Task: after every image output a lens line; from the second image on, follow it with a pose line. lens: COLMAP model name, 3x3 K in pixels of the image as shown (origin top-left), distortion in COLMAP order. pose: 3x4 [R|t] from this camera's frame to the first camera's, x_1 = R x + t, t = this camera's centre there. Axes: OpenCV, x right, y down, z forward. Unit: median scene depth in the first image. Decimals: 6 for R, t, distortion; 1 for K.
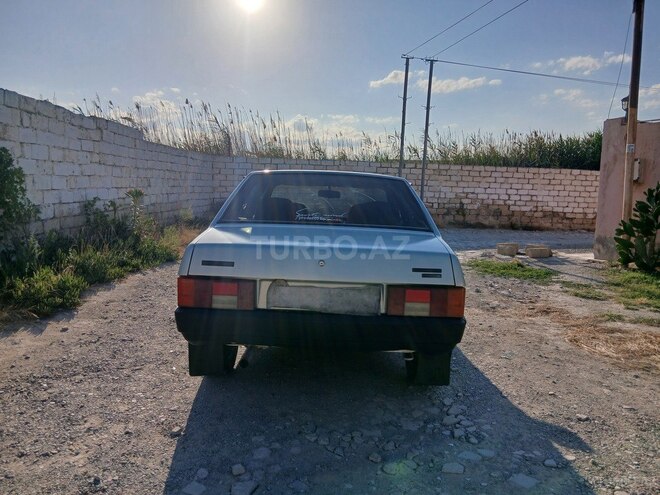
lens RADIAL K [[514.0, 0, 330.0], [0, 514.0, 247.5], [0, 0, 1]] dist [0.115092, -0.215322]
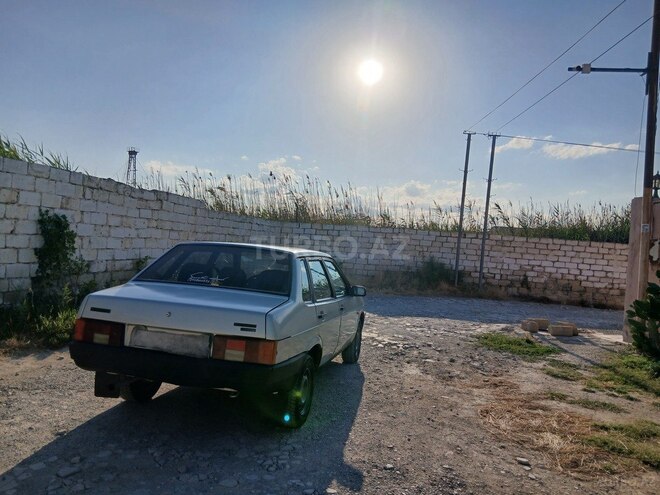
lens RADIAL K [[513.1, 0, 320.7], [0, 513.1, 251.2], [0, 0, 1]] dist [0.115685, -0.208501]
pose [[0.972730, 0.037850, -0.228832, 0.107348], [-0.063935, 0.992128, -0.107674, -0.002009], [0.222955, 0.119368, 0.967493, -0.035646]]
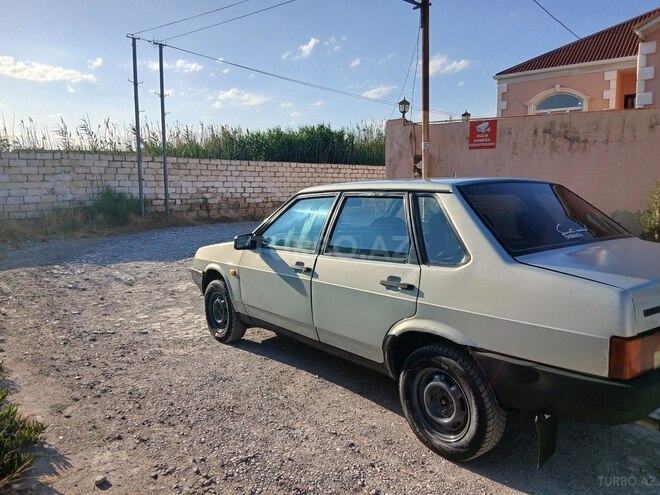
lens RADIAL K [[502.6, 0, 330.9], [0, 502.6, 240.2], [0, 0, 1]] dist [0.121094, -0.196929]
pose [[0.778882, -0.109329, 0.617568, -0.163717], [0.104794, 0.993533, 0.043720, -0.025710], [-0.618354, 0.030665, 0.785301, 0.121767]]
